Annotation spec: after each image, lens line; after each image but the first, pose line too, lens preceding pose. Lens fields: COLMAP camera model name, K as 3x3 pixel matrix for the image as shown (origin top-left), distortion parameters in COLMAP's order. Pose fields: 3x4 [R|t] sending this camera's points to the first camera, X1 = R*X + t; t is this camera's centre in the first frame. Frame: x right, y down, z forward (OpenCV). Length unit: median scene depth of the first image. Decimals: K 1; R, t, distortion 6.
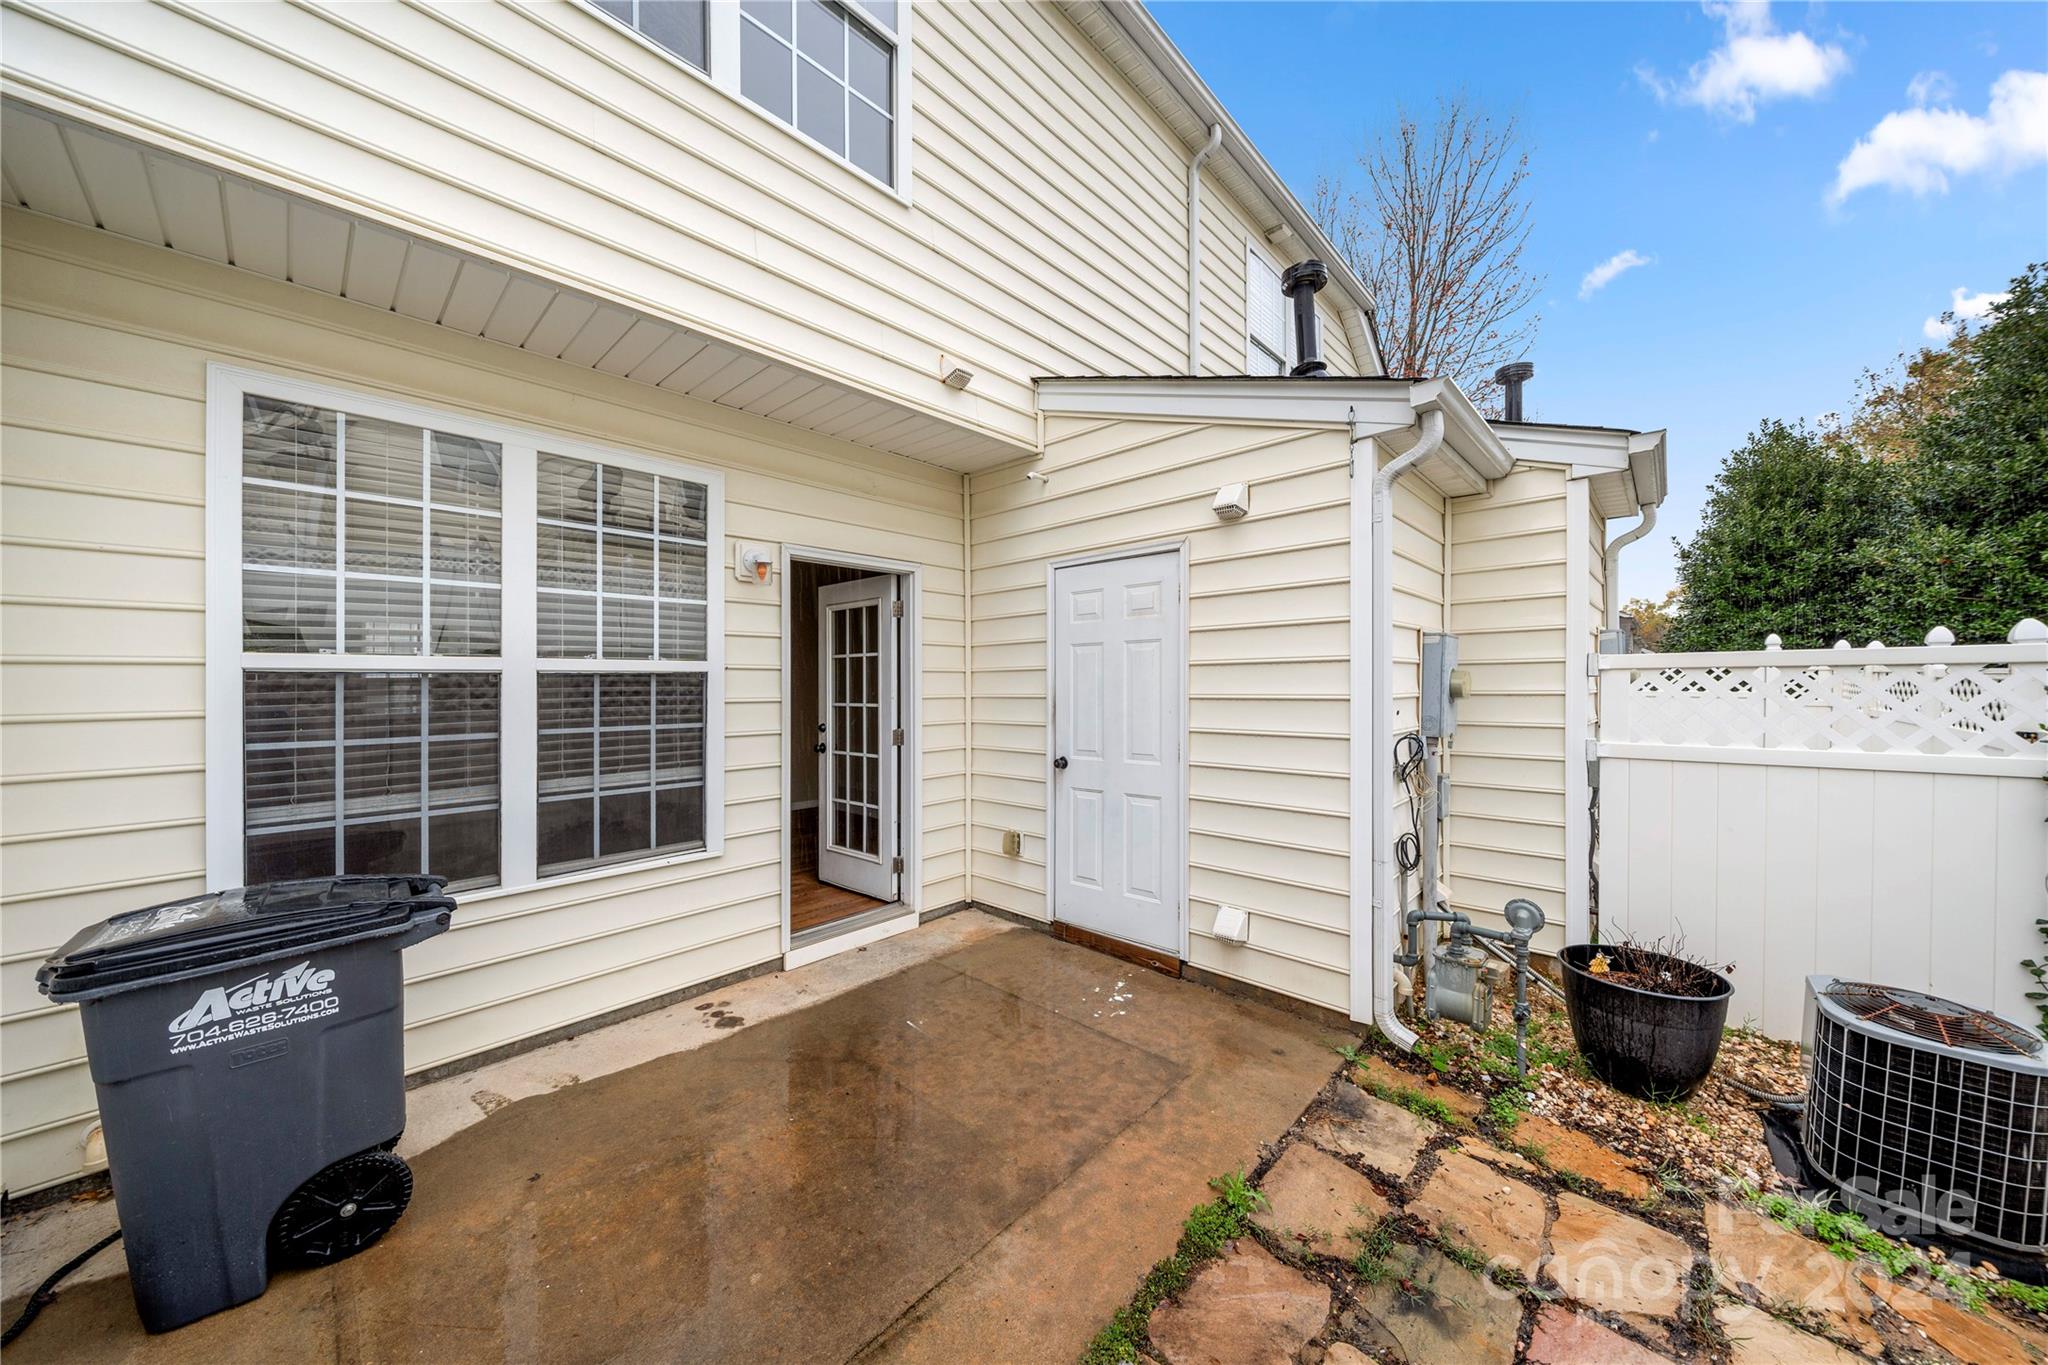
lens RADIAL K [[711.4, 0, 1024.8], [0, 711.4, 689.9], [0, 0, 1]] dist [-0.004562, 0.000396]
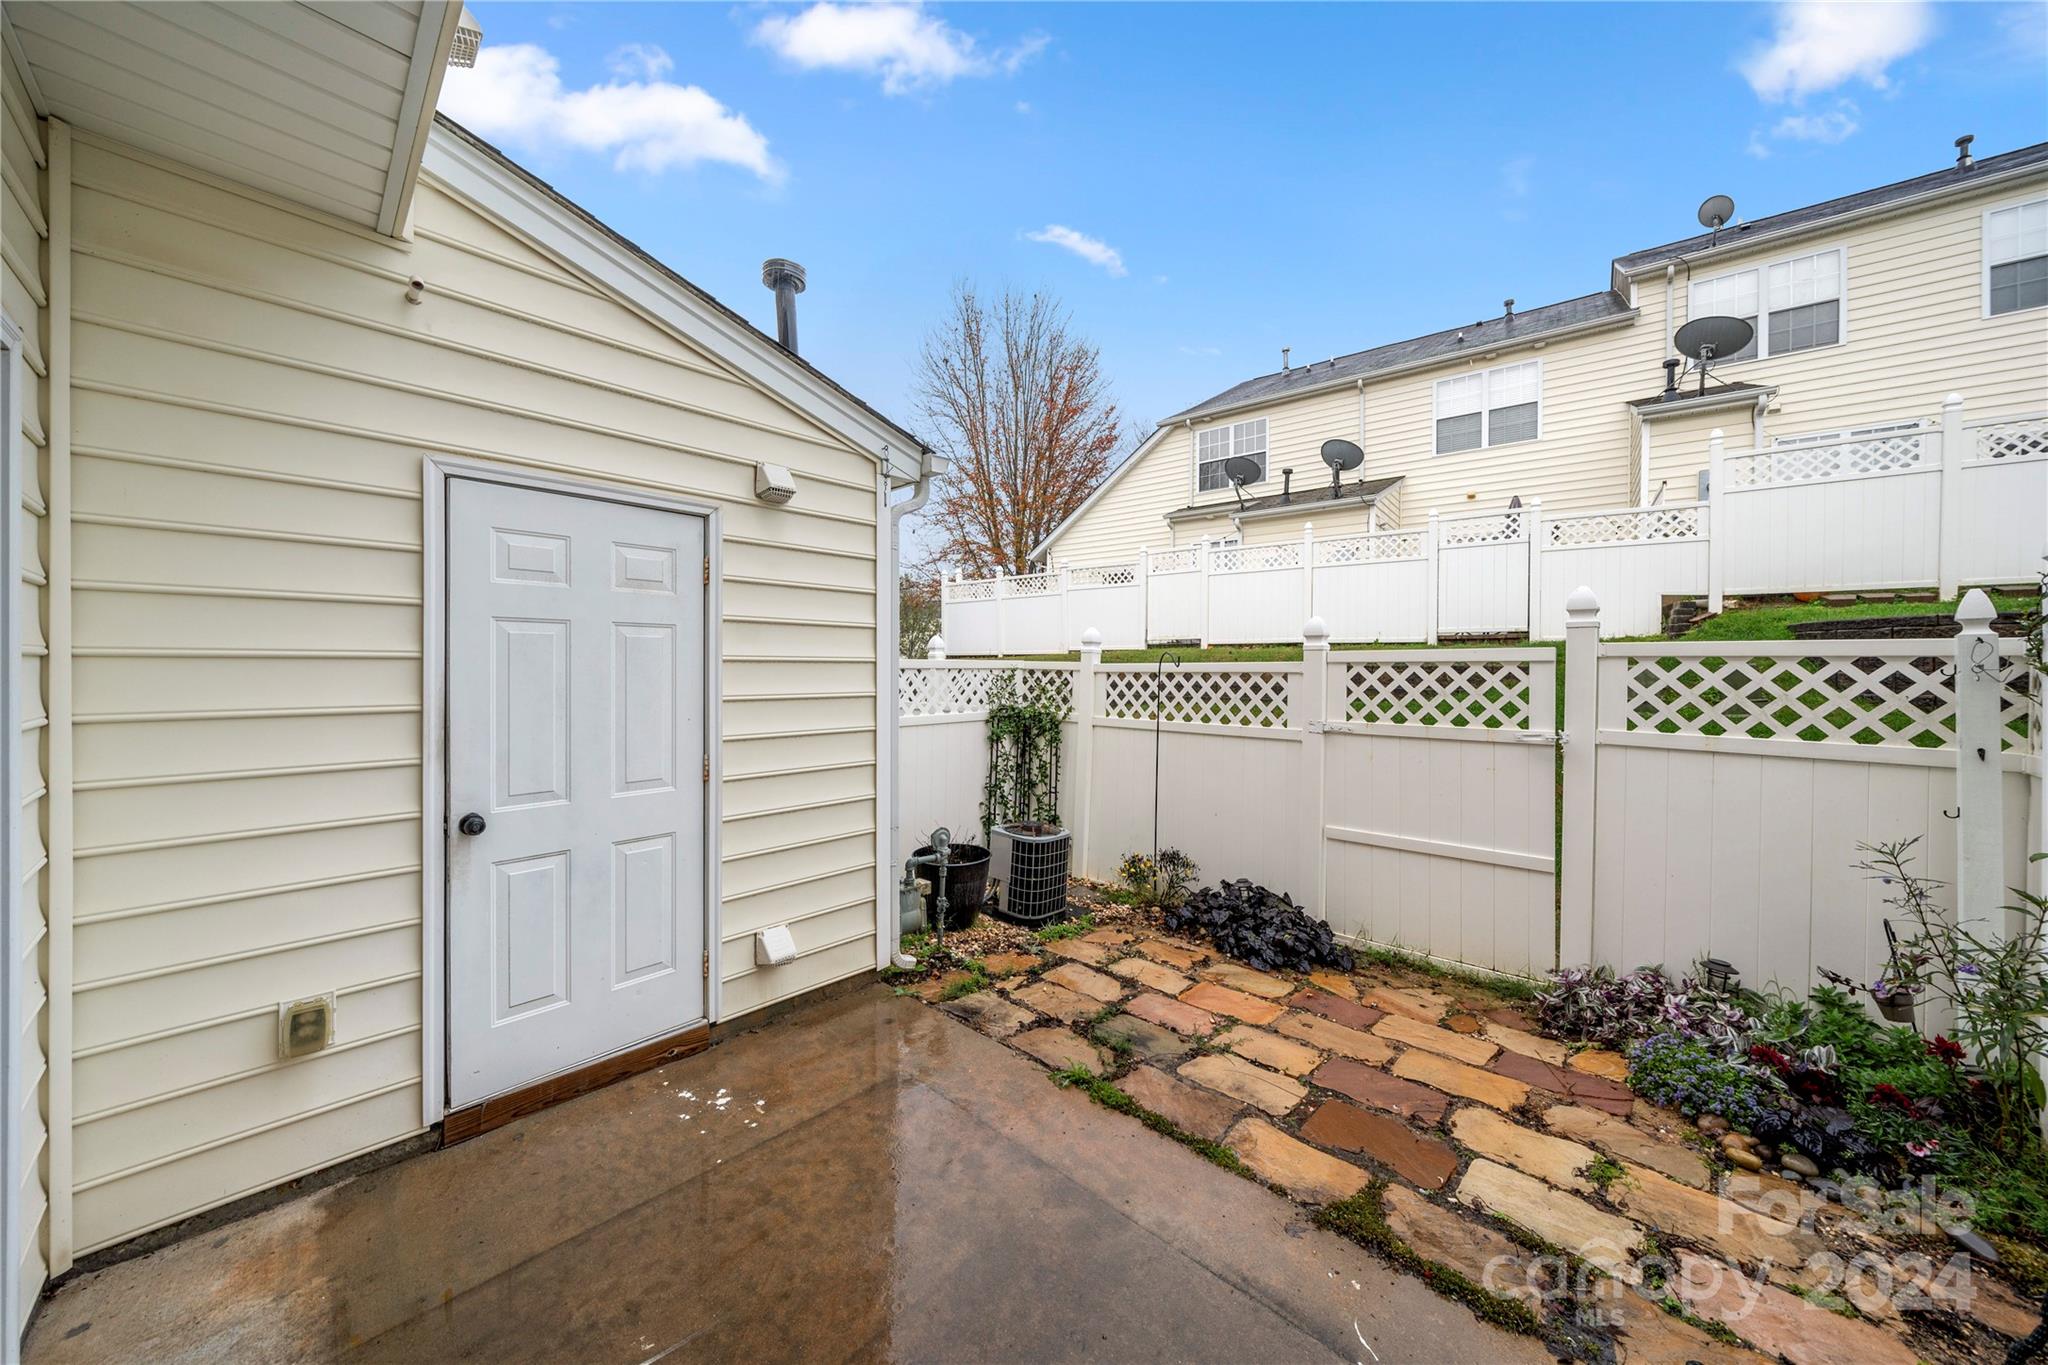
lens RADIAL K [[711.4, 0, 1023.9], [0, 711.4, 674.8], [0, 0, 1]] dist [-0.004562, 0.000396]
pose [[-0.015784, -0.005703, 0.999859, -0.728629], [-0.000498, 0.999984, 0.005696, -0.028077], [-0.999875, -0.000408, -0.015786, 0.804321]]
